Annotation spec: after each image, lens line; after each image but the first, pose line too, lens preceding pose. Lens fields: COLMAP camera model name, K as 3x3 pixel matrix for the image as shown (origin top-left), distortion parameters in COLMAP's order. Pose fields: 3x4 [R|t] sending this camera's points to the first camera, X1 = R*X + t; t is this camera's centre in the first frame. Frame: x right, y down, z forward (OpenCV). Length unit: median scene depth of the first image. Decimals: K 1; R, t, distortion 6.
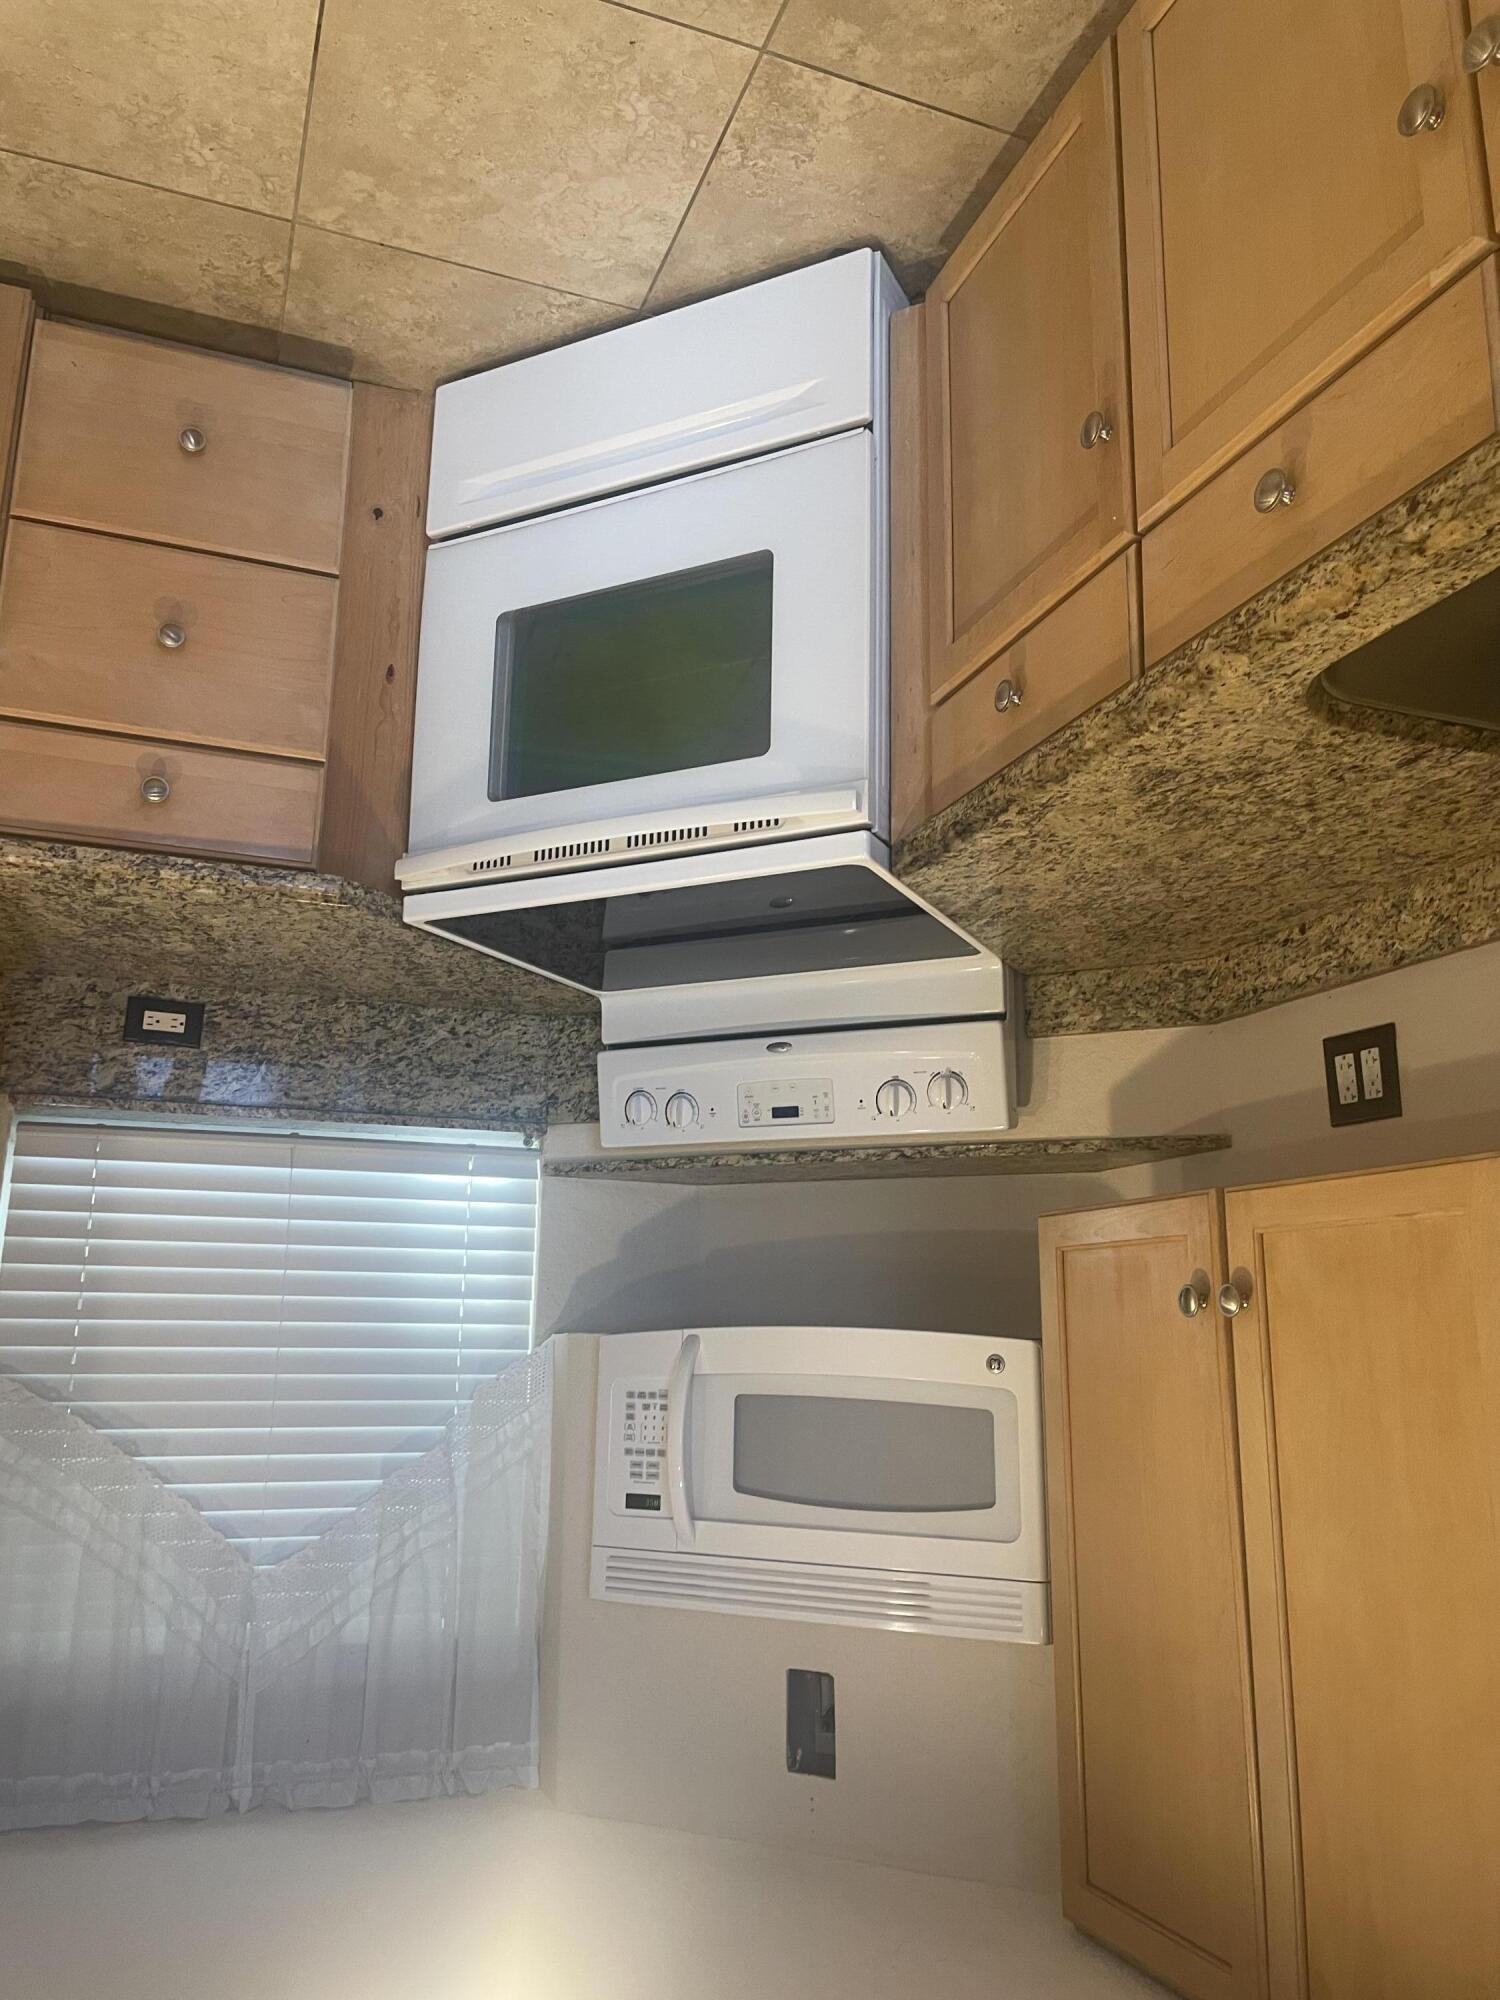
lens RADIAL K [[1540.6, 0, 755.3], [0, 1540.6, 995.1], [0, 0, 1]] dist [0.103106, -0.142380]
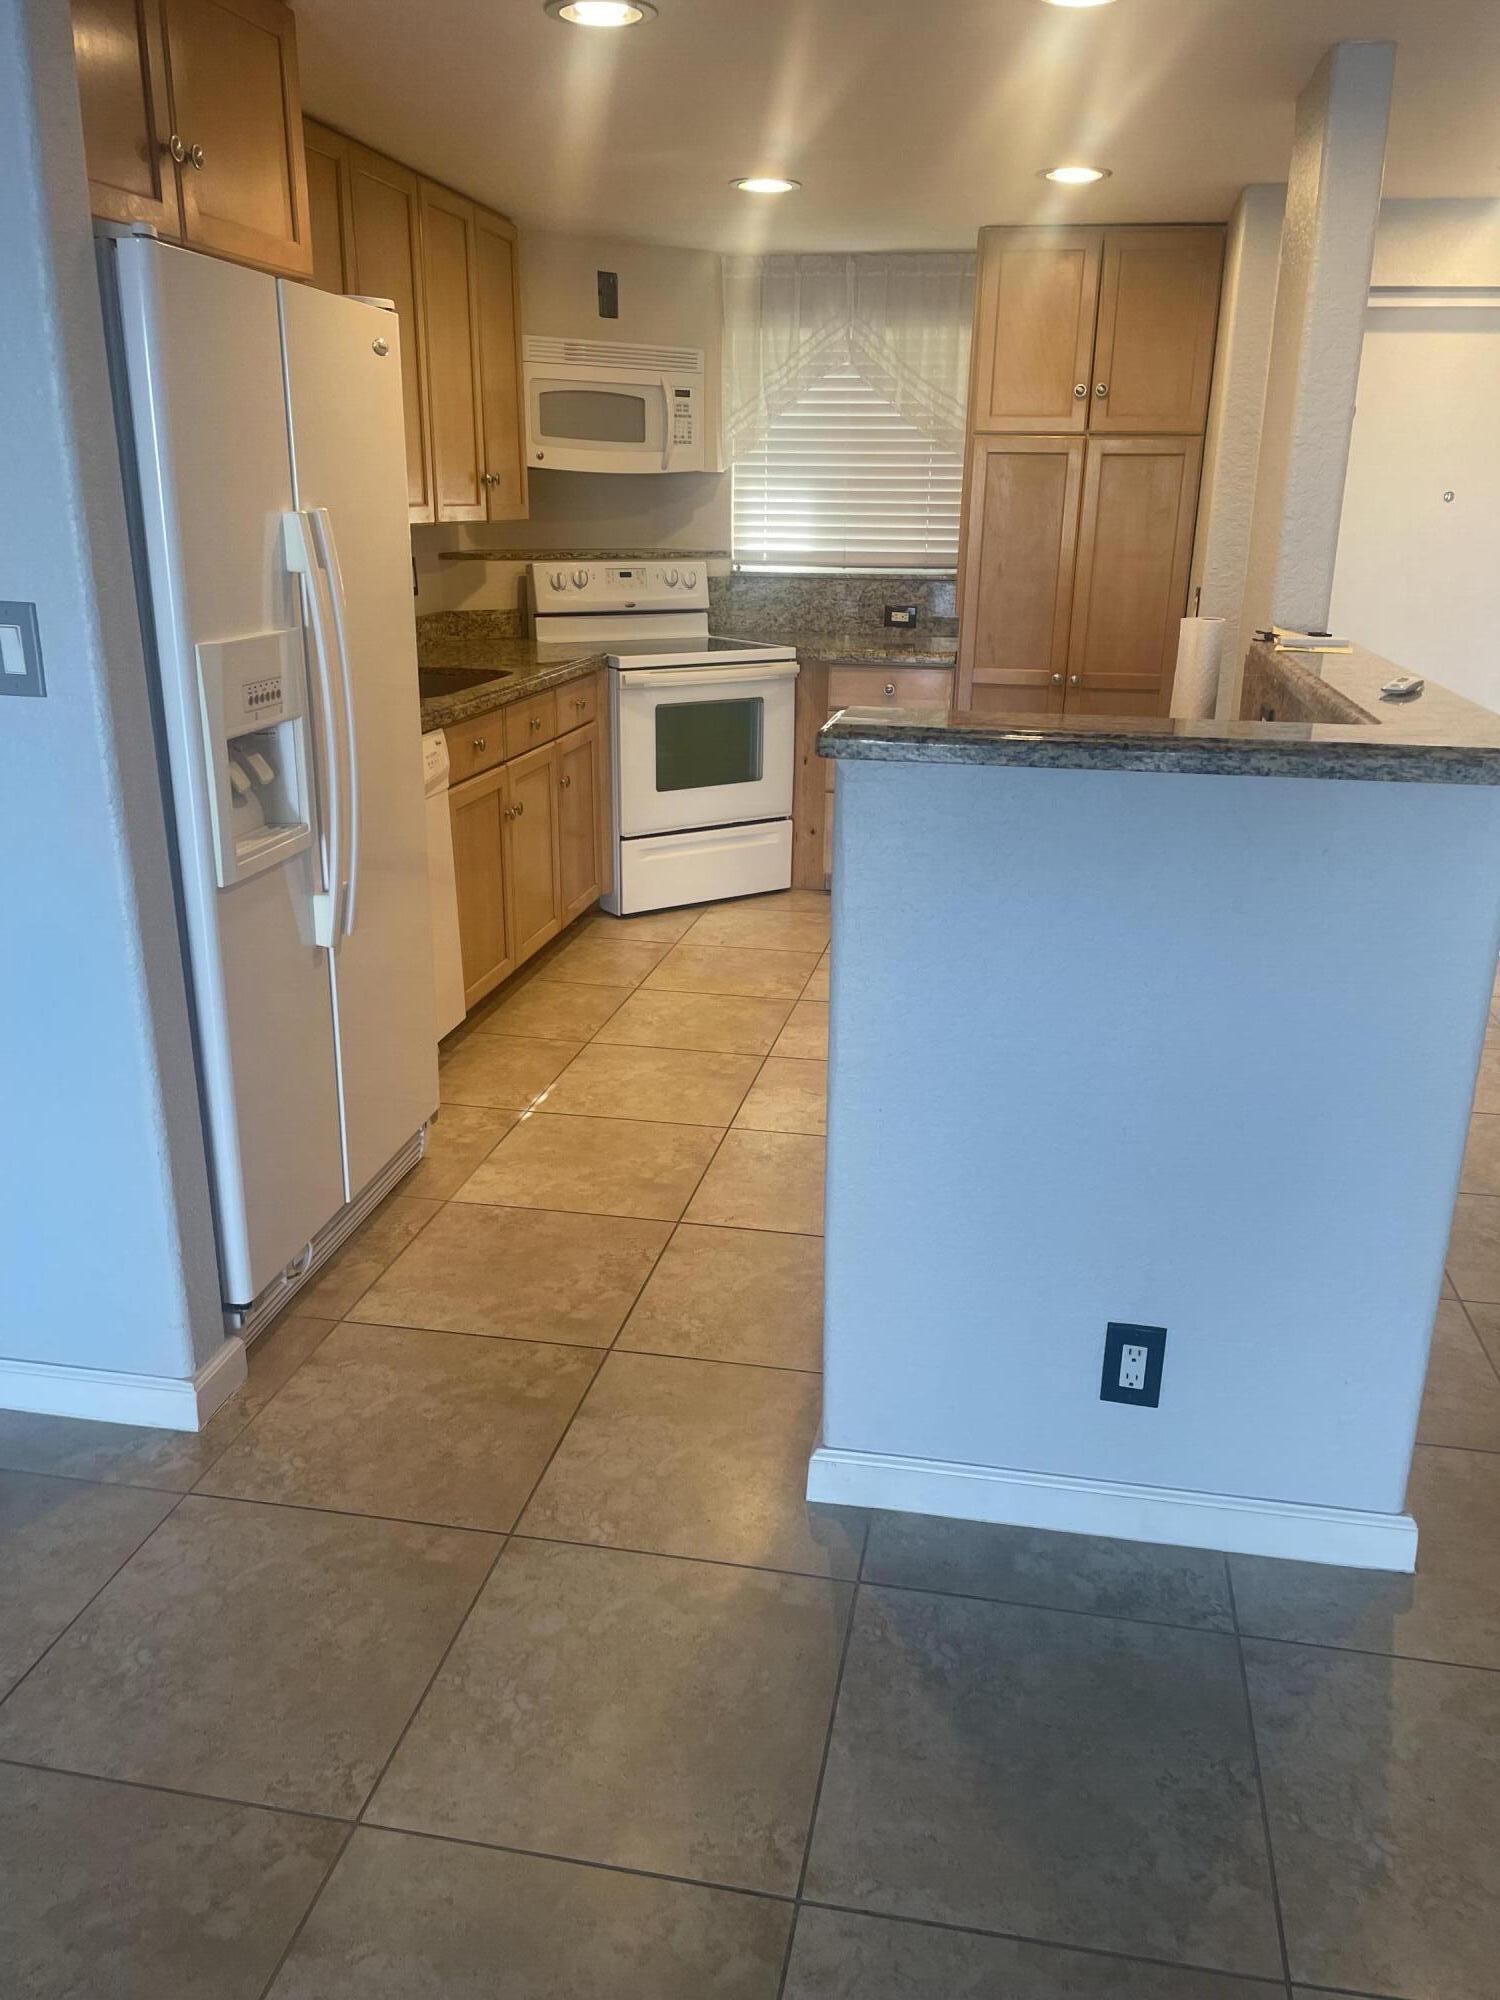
lens RADIAL K [[1537.1, 0, 750.0], [0, 1537.1, 1000.0], [0, 0, 1]] dist [0.098767, -0.131026]
pose [[-0.985941, 0.055998, -0.157430, 0.228050], [-0.041366, -0.994643, -0.094733, -0.328170], [-0.161891, -0.086889, 0.982976, -1.267271]]
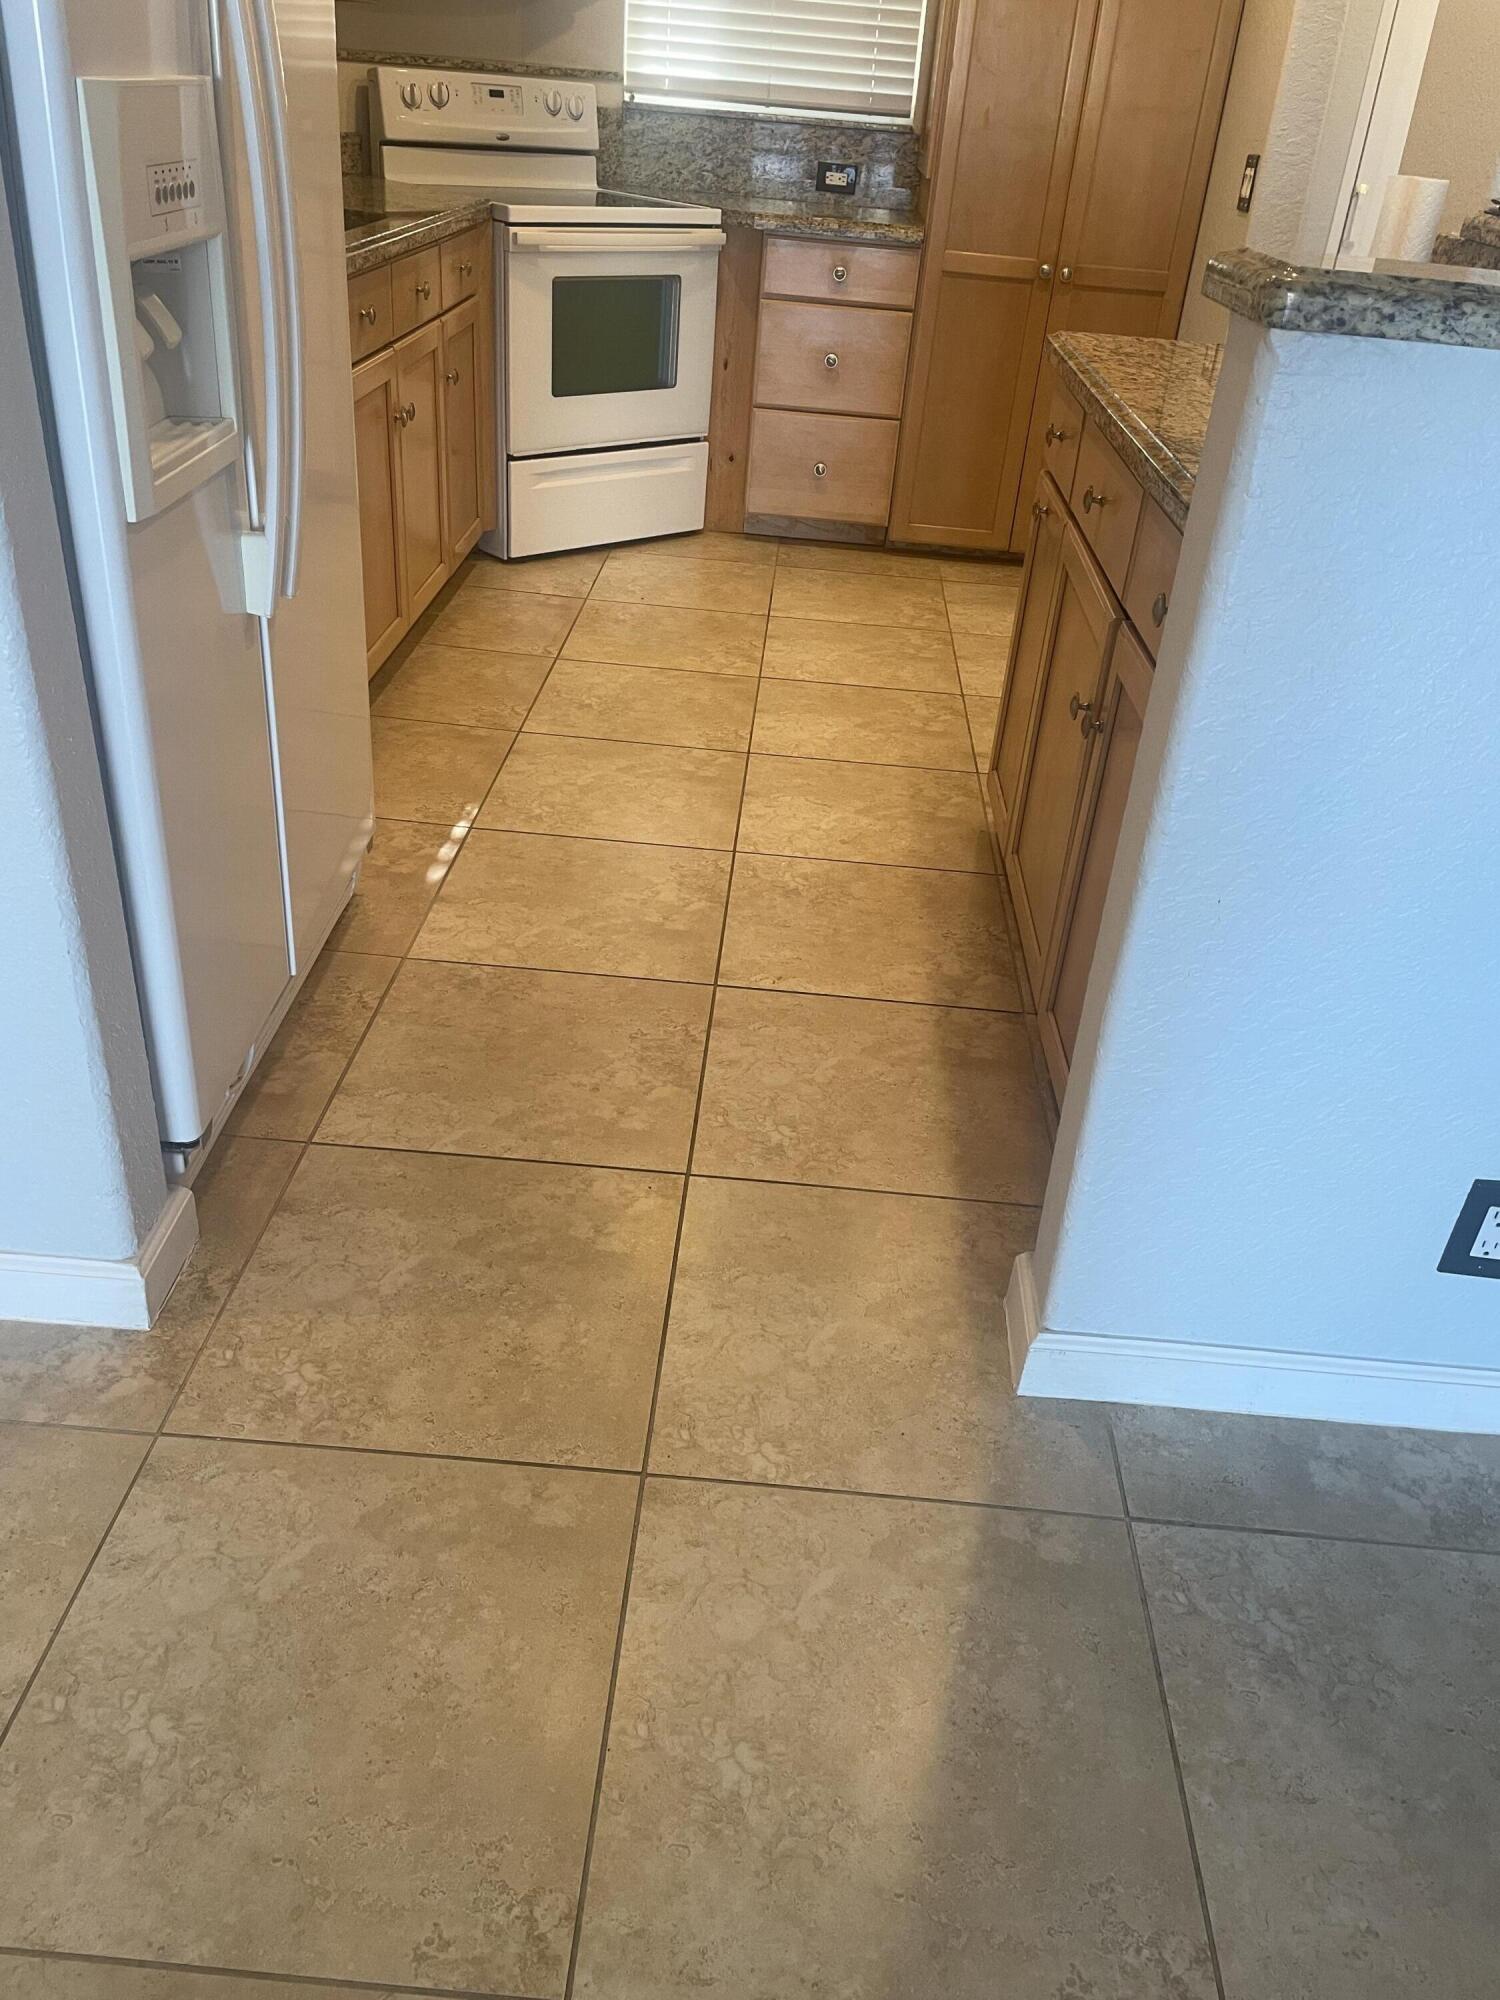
lens RADIAL K [[1540.6, 0, 755.3], [0, 1540.6, 995.1], [0, 0, 1]] dist [0.103106, -0.142380]
pose [[-0.950087, 0.106619, -0.293201, 0.361304], [-0.008858, -0.948633, -0.316256, -0.320744], [-0.311859, -0.297873, 0.902228, -0.938074]]
